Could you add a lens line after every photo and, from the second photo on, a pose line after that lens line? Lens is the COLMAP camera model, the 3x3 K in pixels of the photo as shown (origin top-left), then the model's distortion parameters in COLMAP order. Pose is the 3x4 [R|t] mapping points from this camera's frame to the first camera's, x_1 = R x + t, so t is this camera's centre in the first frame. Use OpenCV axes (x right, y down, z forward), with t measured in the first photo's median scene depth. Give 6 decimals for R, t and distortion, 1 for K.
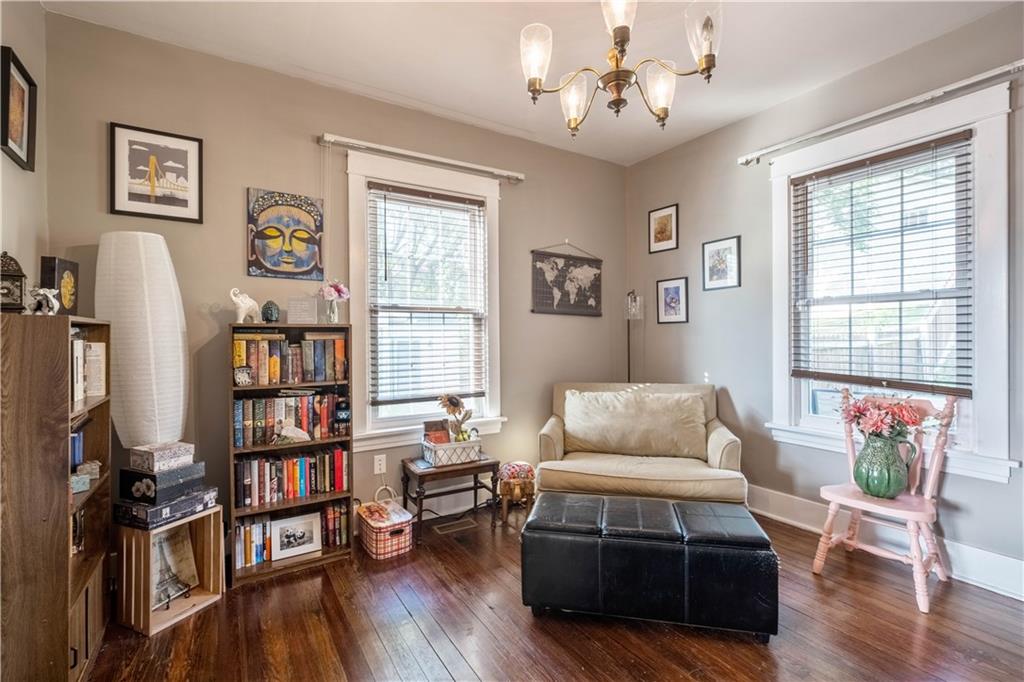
lens RADIAL K [[455.7, 0, 508.0], [0, 455.7, 337.8], [0, 0, 1]] dist [-0.002235, -0.000173]
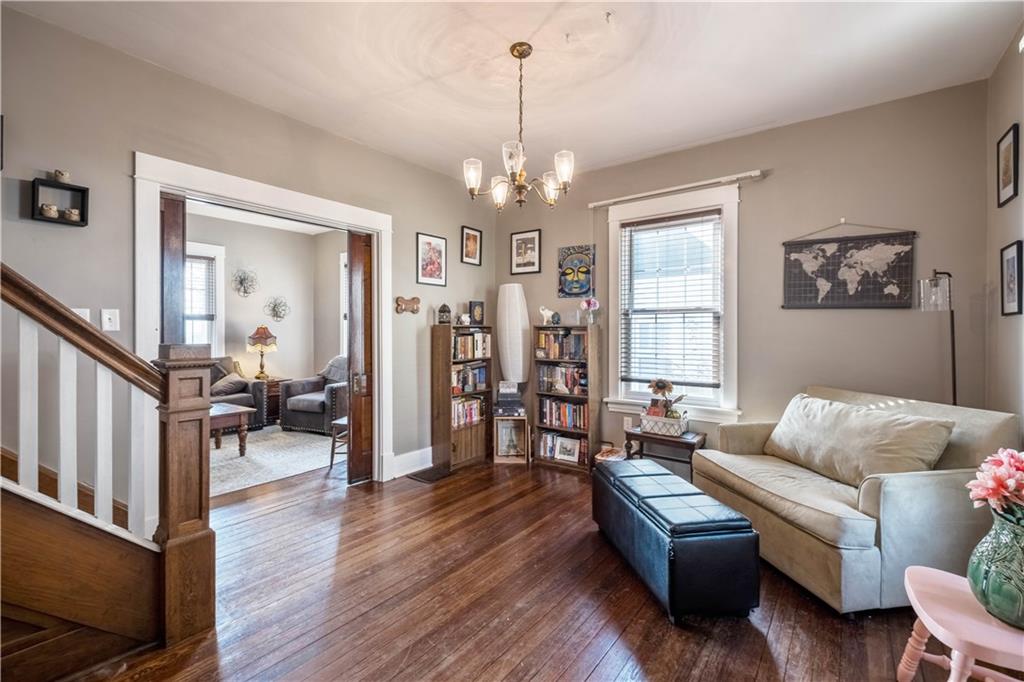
lens RADIAL K [[453.3, 0, 509.1], [0, 453.3, 331.0], [0, 0, 1]] dist [-0.003331, -0.000065]
pose [[0.360545, 0.007507, -0.932711, 0.953954], [-0.004353, 0.999970, 0.006366, -0.015862], [0.932732, 0.001765, 0.360567, 0.171295]]
